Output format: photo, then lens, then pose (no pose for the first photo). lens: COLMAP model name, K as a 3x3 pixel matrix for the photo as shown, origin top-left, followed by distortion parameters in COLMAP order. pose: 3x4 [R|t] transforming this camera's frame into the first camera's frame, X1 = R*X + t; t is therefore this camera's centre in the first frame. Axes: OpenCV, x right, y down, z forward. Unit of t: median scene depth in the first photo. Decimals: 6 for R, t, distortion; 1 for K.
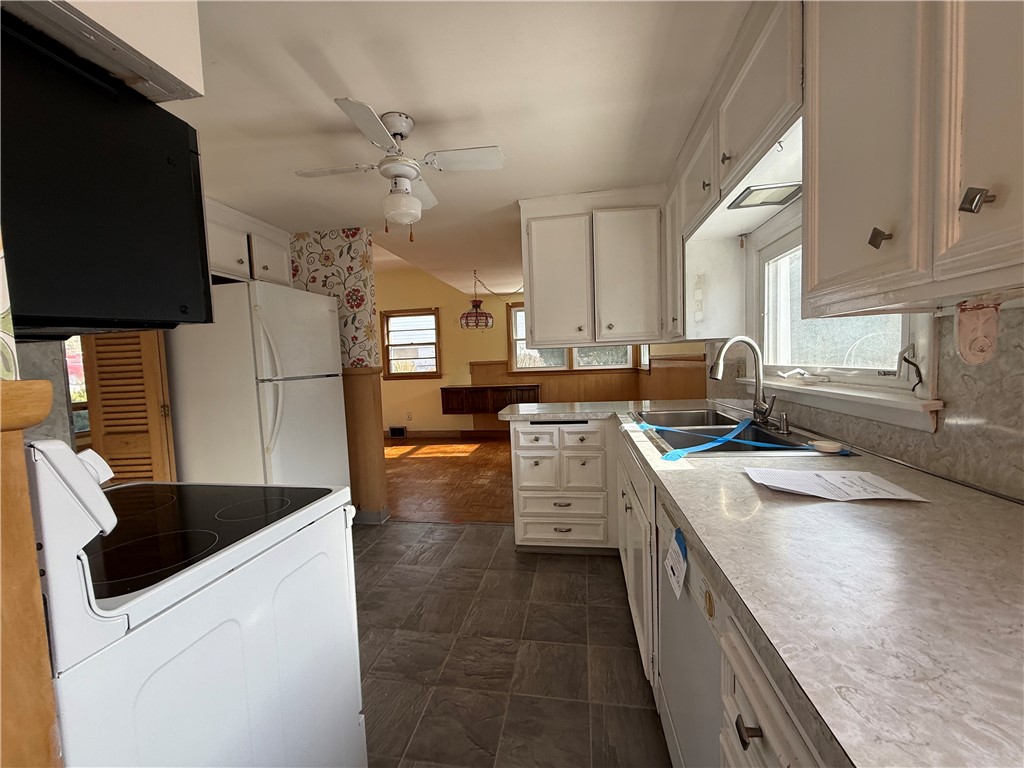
lens RADIAL K [[405.5, 0, 511.8], [0, 405.5, 385.7], [0, 0, 1]] dist [-0.000601, 0.000259]
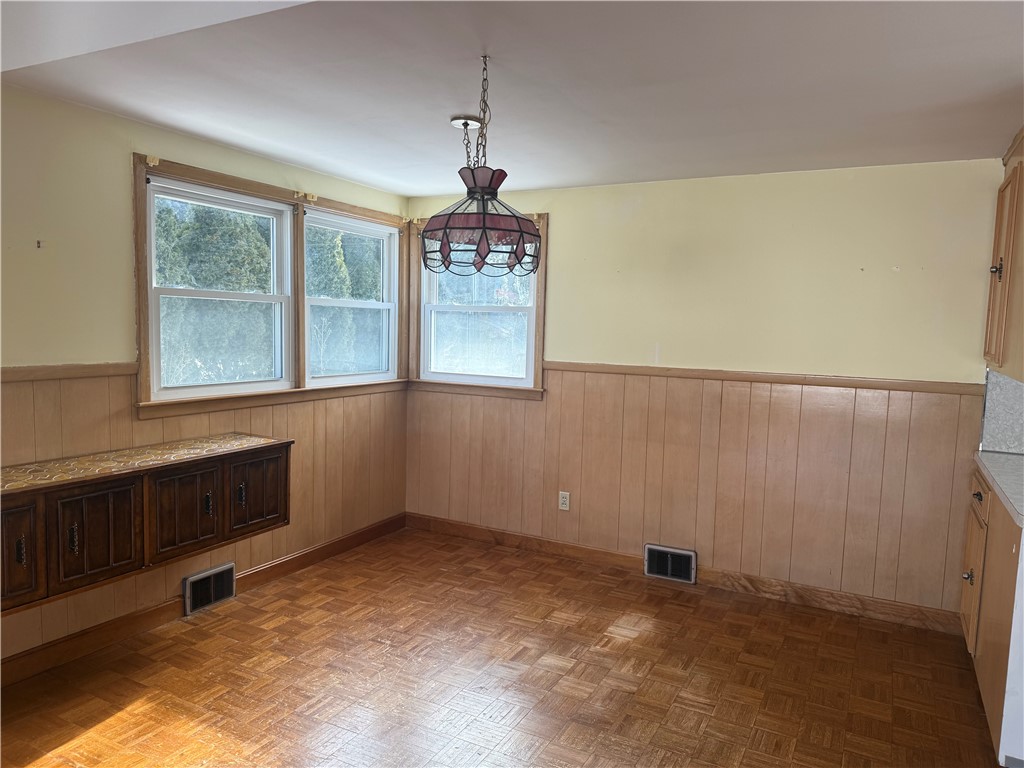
lens RADIAL K [[717.0, 0, 512.5], [0, 717.0, 385.0], [0, 0, 1]] dist [0.037452, -0.033447]
pose [[0.309613, -0.034393, 0.950241, -1.387586], [0.016649, 0.999389, 0.030748, -0.200684], [-0.950717, 0.006300, 0.309996, 2.088673]]
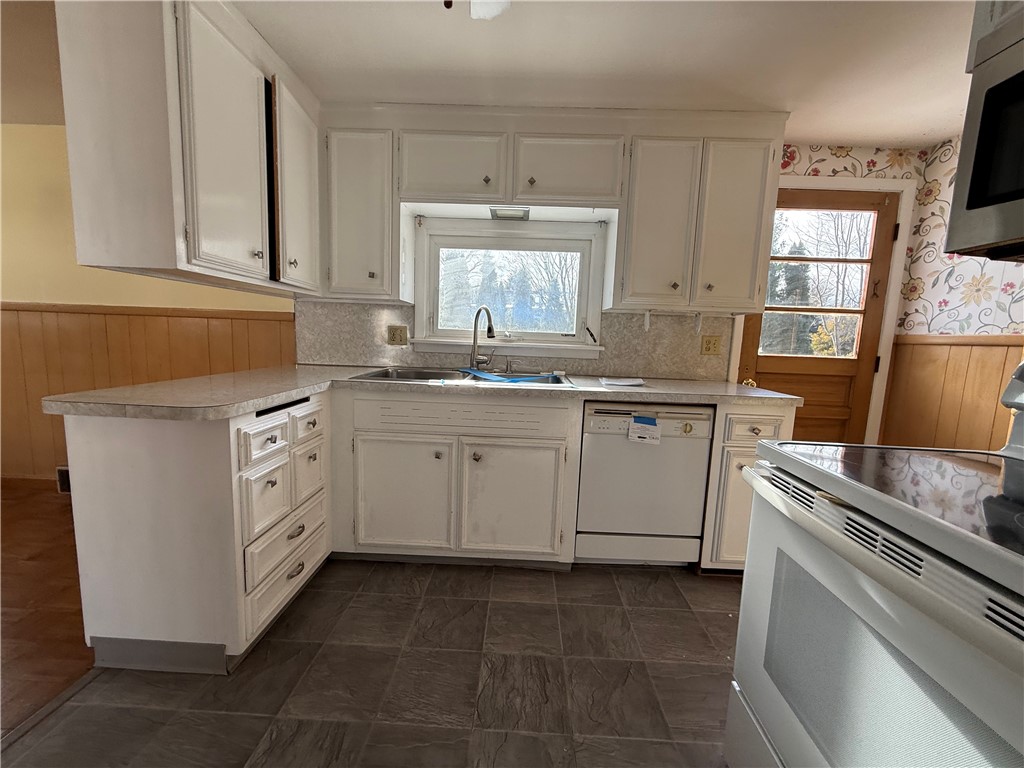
lens RADIAL K [[405.5, 0, 513.7], [0, 405.5, 383.5], [0, 0, 1]] dist [-0.000601, 0.000259]
pose [[-0.141167, -0.081797, 0.986601, -0.700209], [0.028121, 0.995847, 0.086587, 0.017750], [-0.989586, 0.039967, -0.138281, 0.963342]]
